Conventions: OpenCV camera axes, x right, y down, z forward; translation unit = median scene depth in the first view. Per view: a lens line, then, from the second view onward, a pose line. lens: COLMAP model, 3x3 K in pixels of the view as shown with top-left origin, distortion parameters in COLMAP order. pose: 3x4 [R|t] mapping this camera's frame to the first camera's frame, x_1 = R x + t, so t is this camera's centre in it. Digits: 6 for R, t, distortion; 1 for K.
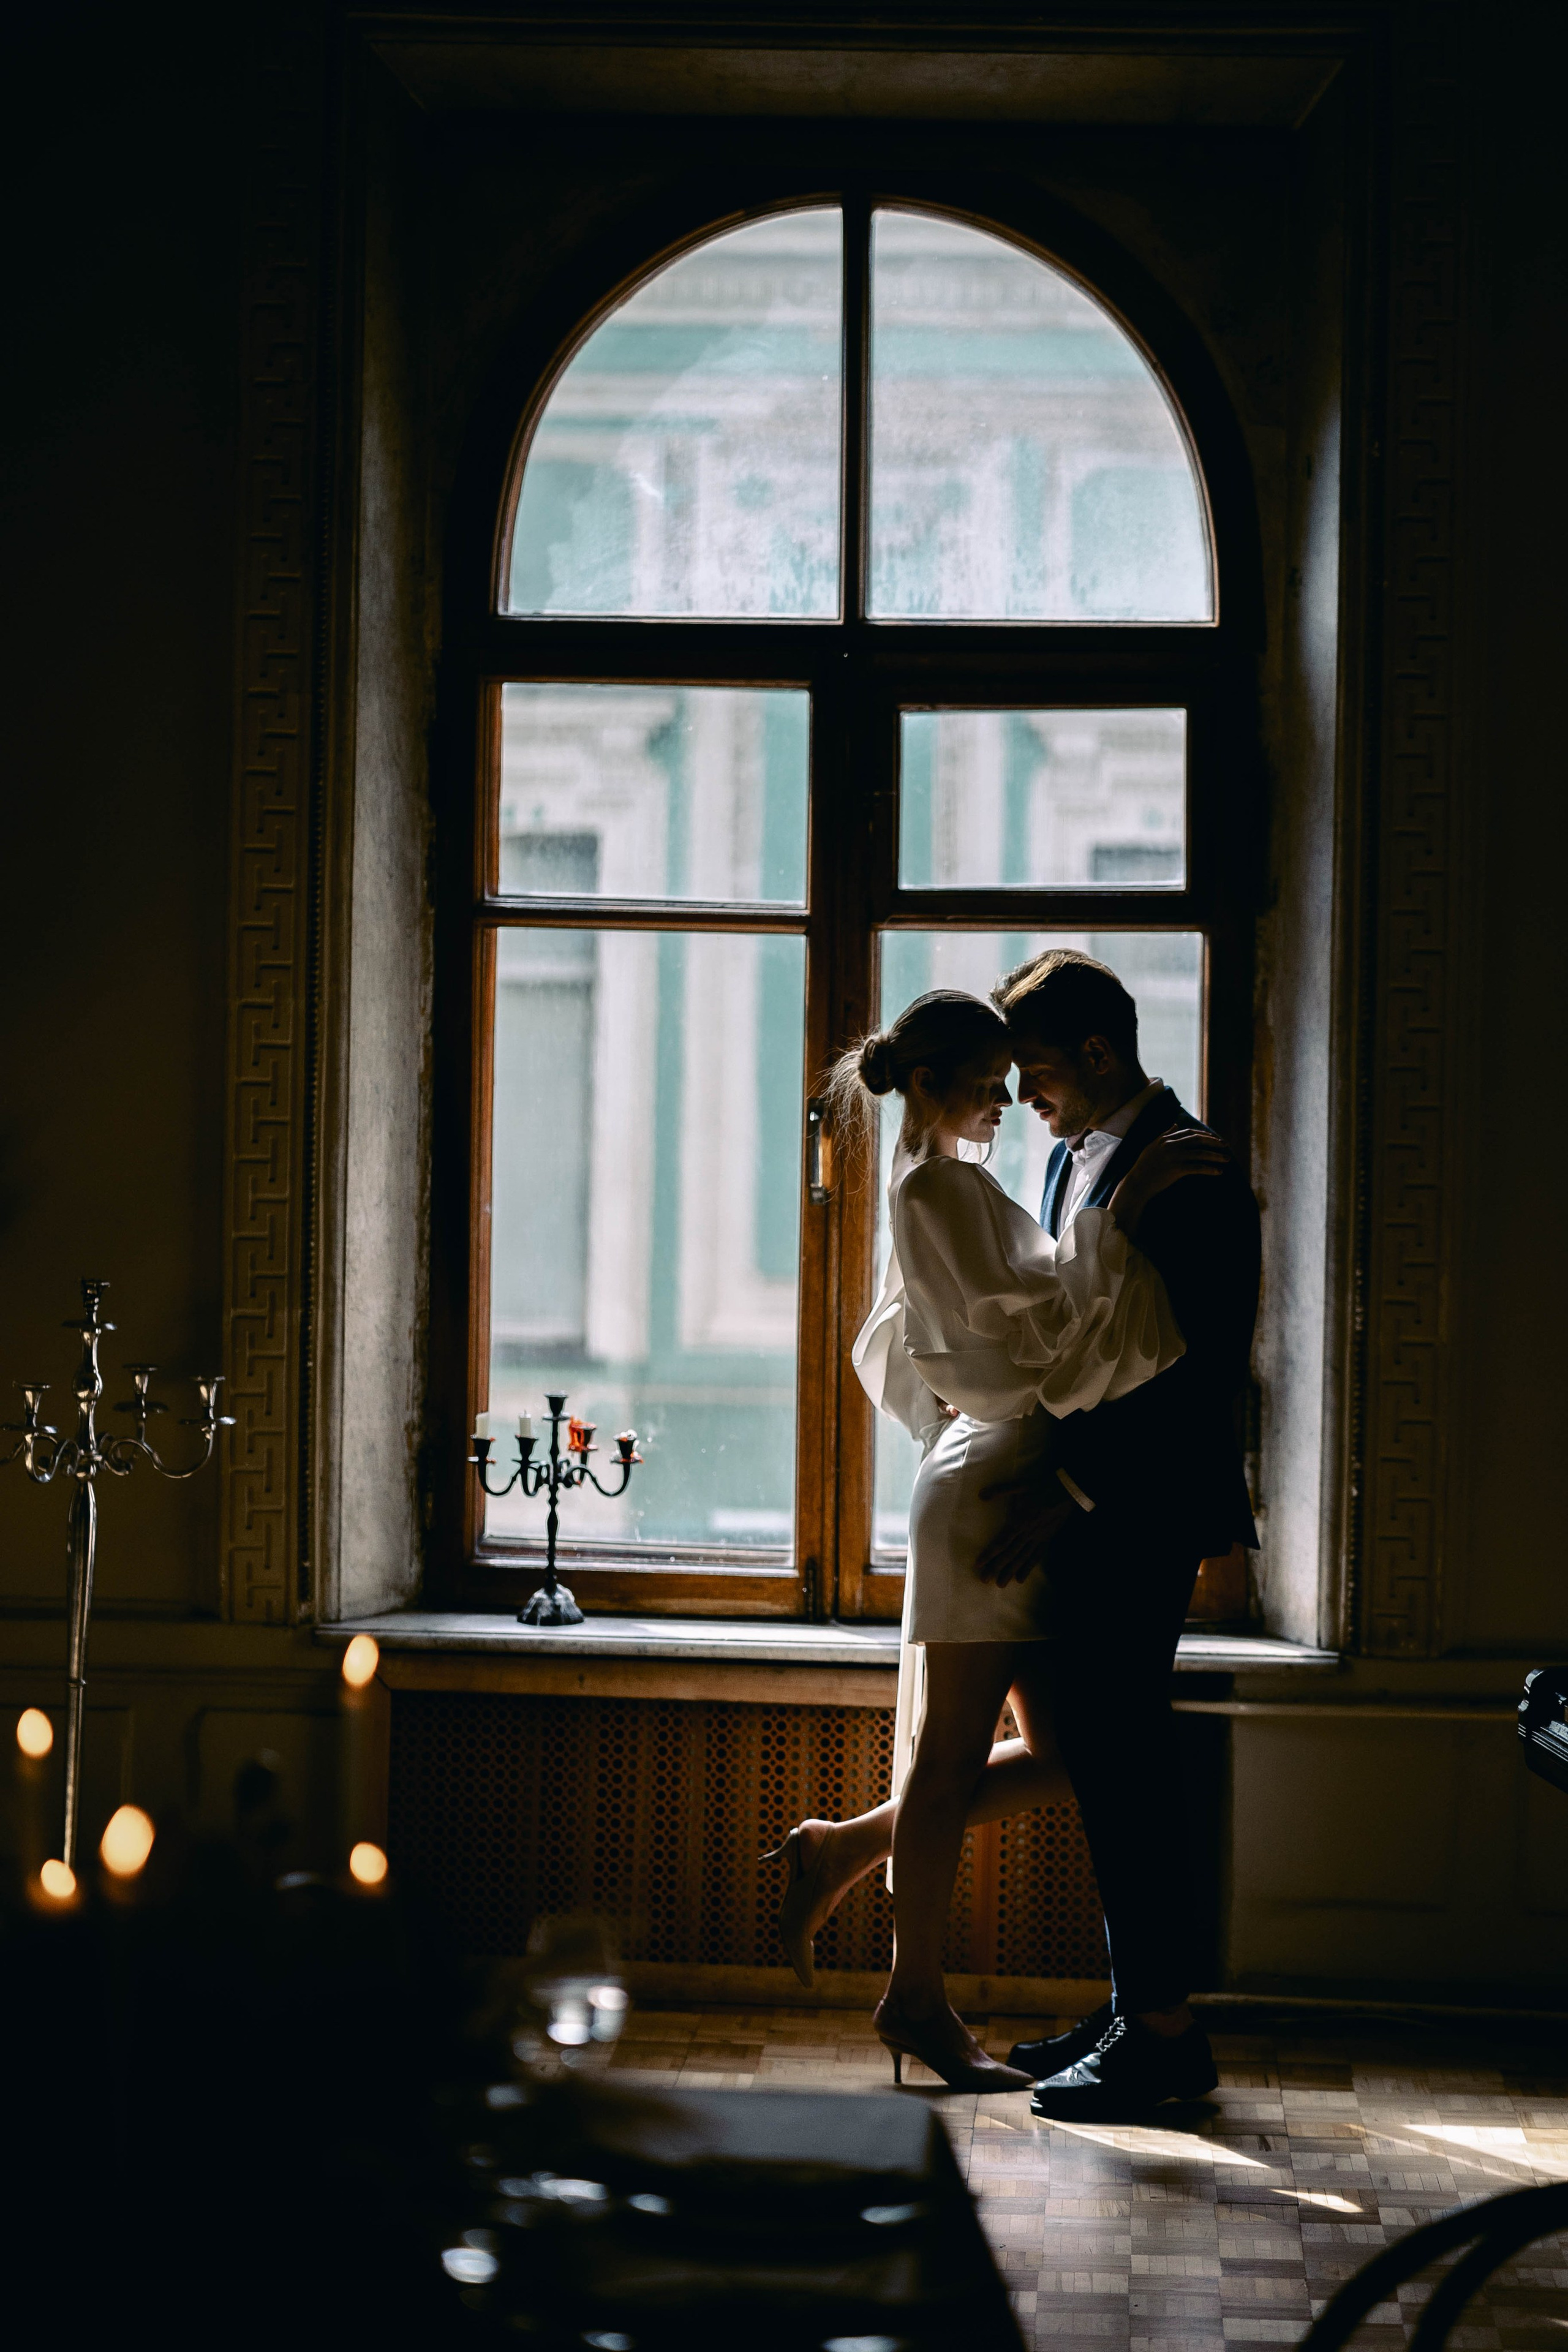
lens RADIAL K [[5660.2, 0, 778.2], [0, 5660.2, 1172.8], [0, 0, 1]] dist [-0.007589, 0.000000]
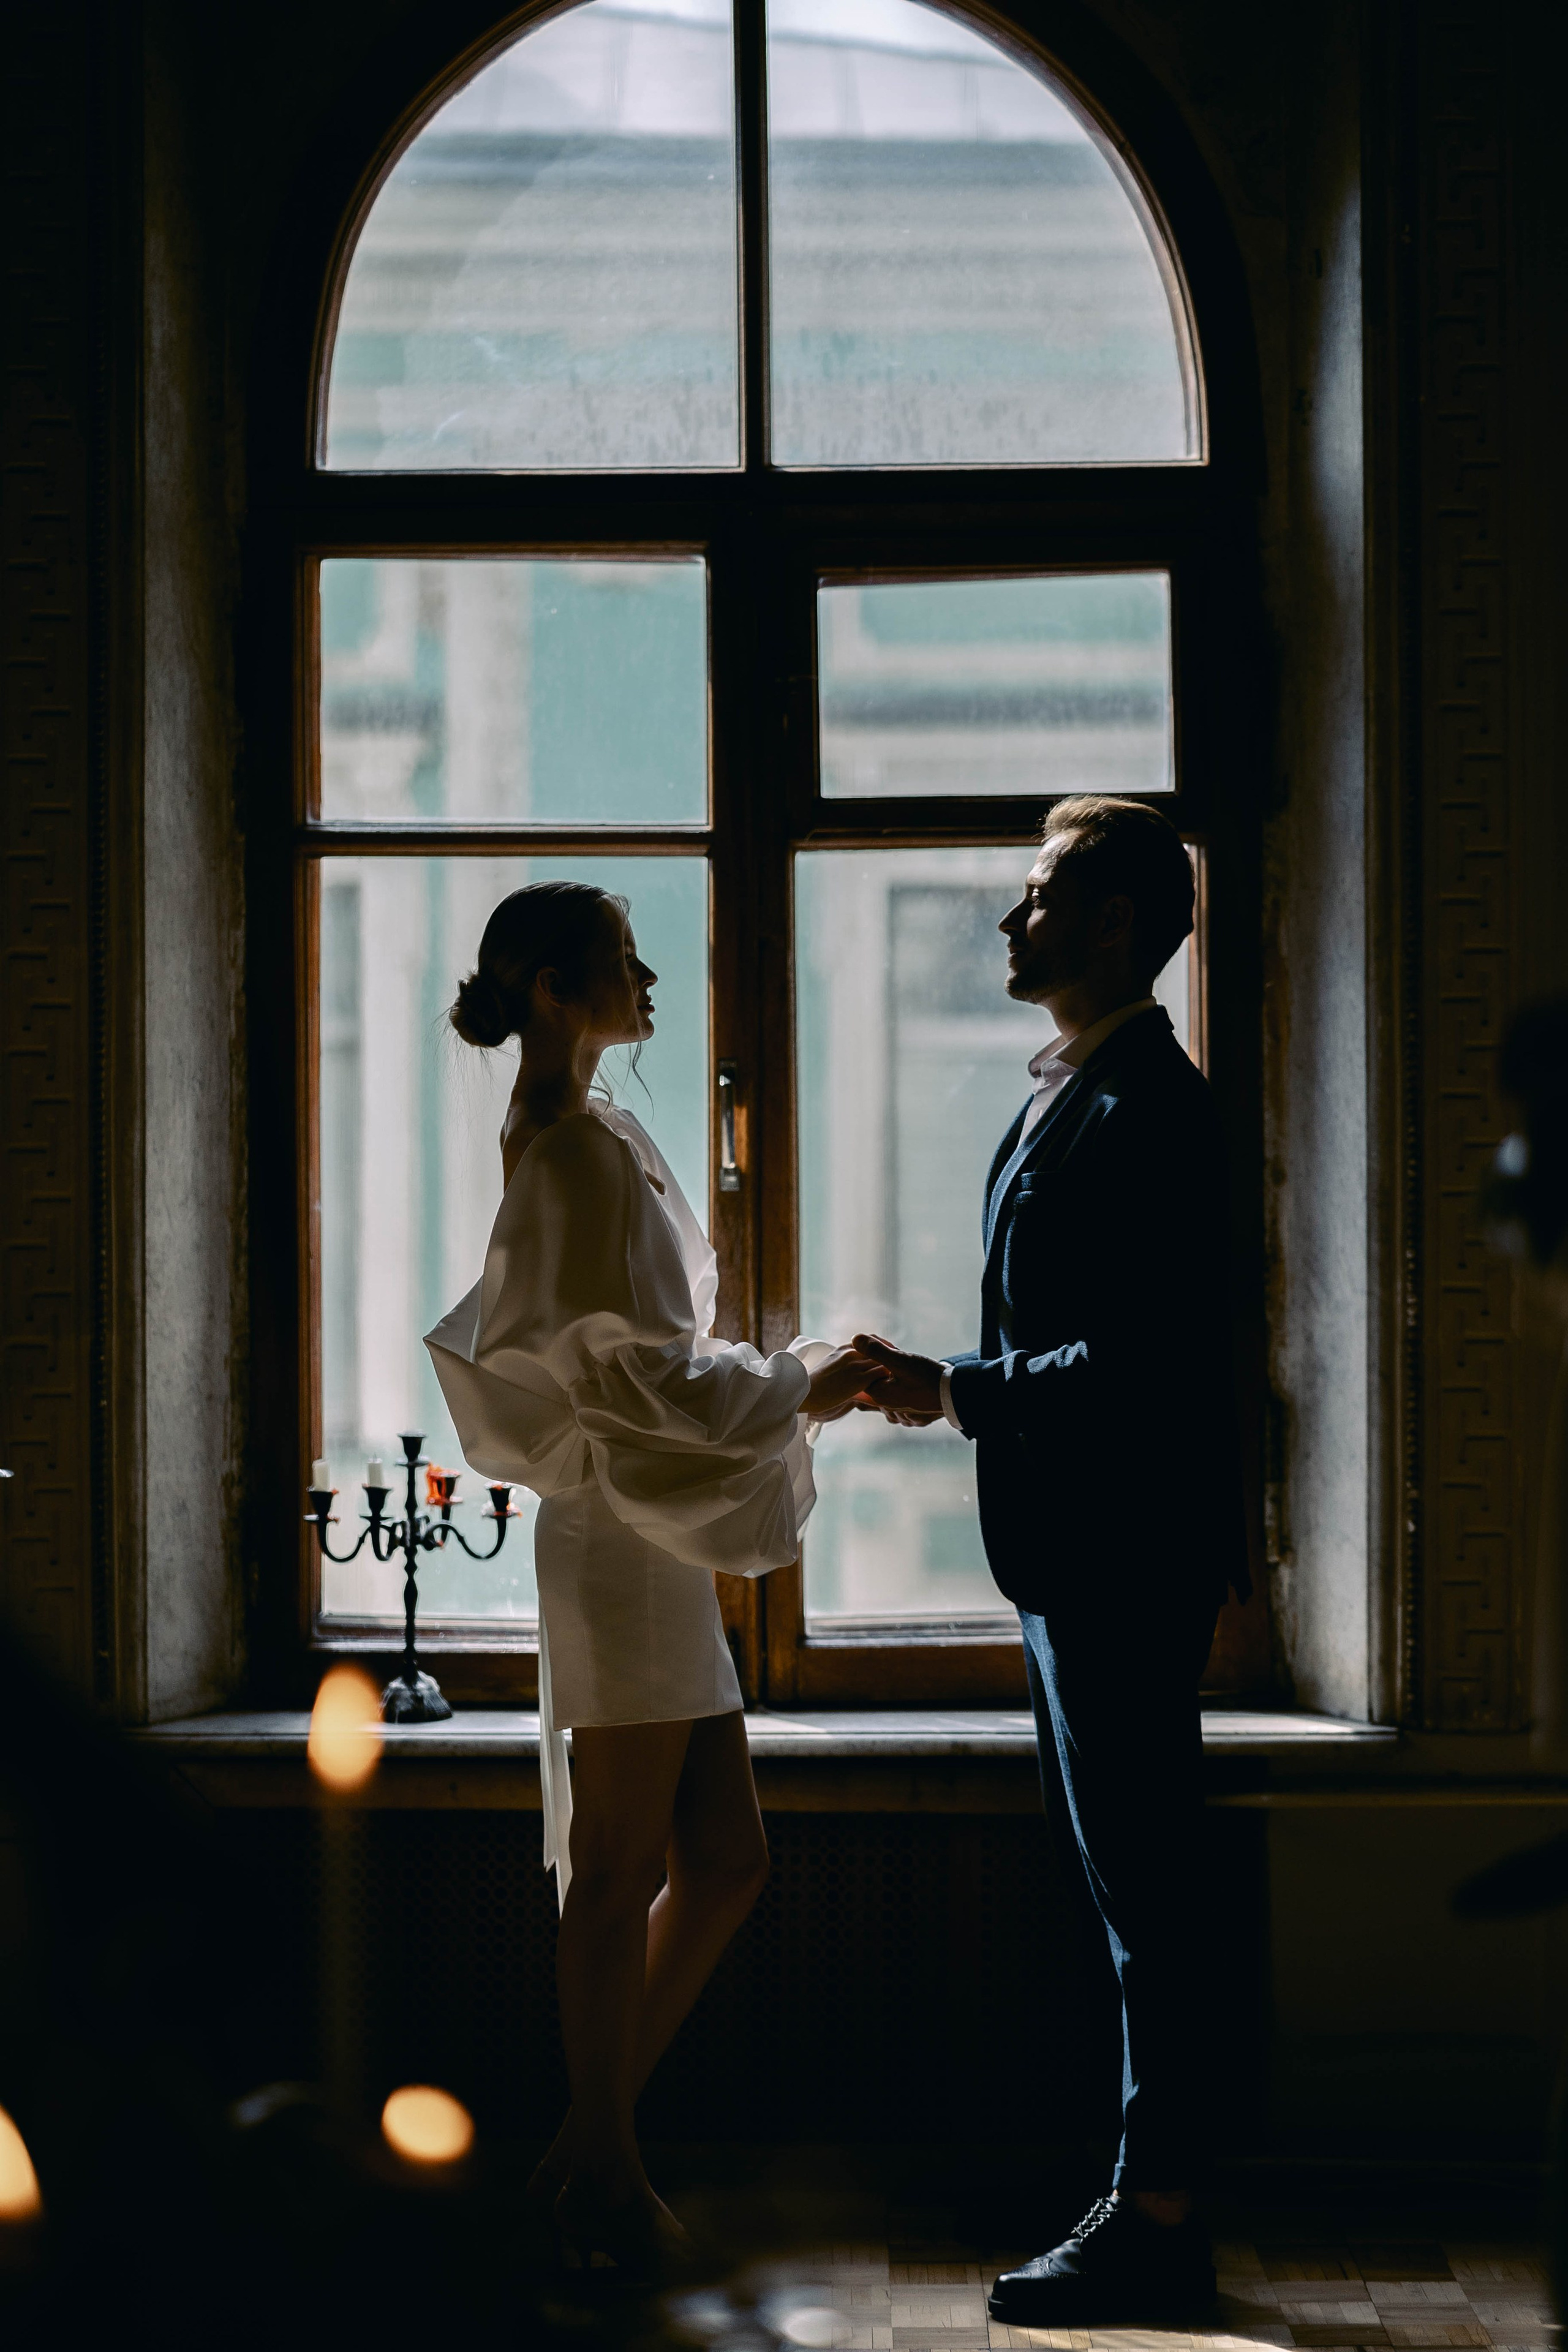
lens RADIAL K [[5660.2, 0, 797.5], [0, 5660.2, 1153.2], [0, 0, 1]] dist [-0.007589, 0.000000]
pose [[0.998314, -0.023452, 0.053102, -0.026530], [0.024597, 0.999476, -0.021018, 0.017740], [-0.052582, 0.022289, 0.998368, 0.196143]]
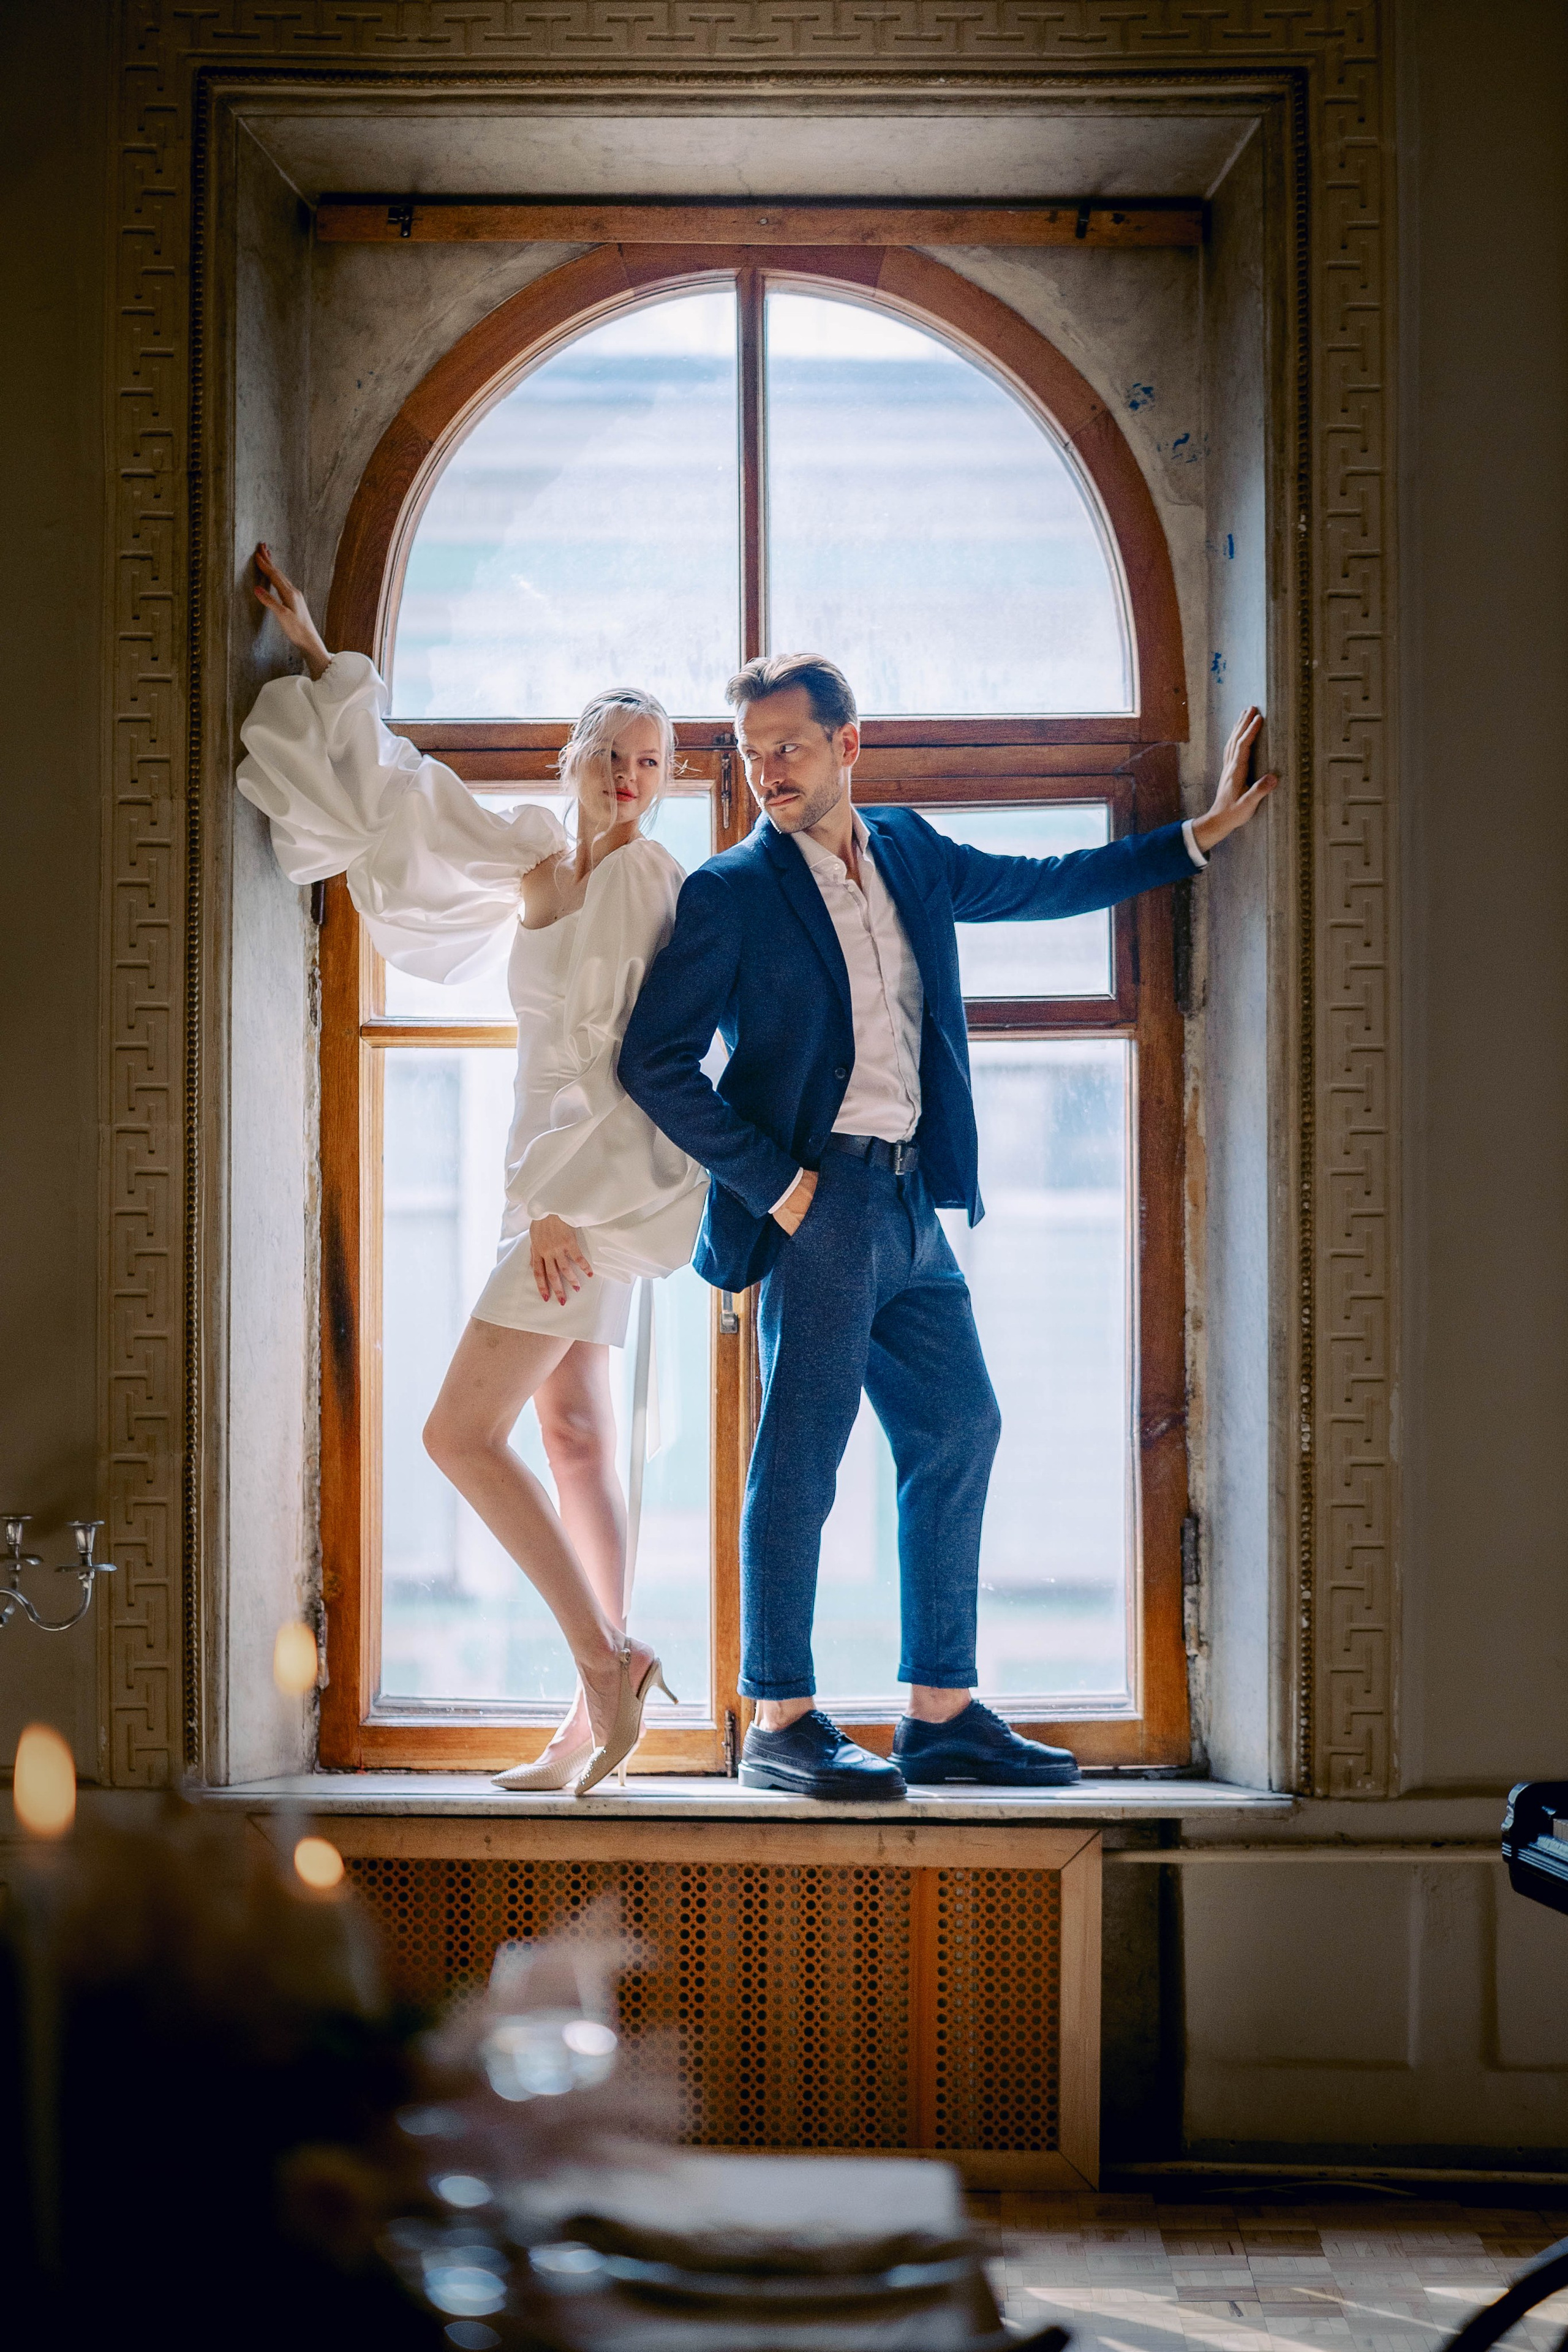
lens RADIAL K [[5660.2, 0, 785.5], [0, 5660.2, 1165.0], [0, 0, 1]] dist [-0.007589, 0.000000]
pose [[0.999447, -0.017633, 0.028205, -0.009844], [0.019025, 0.998575, -0.049864, 0.025157], [-0.027286, 0.050373, 0.998358, 0.055313]]
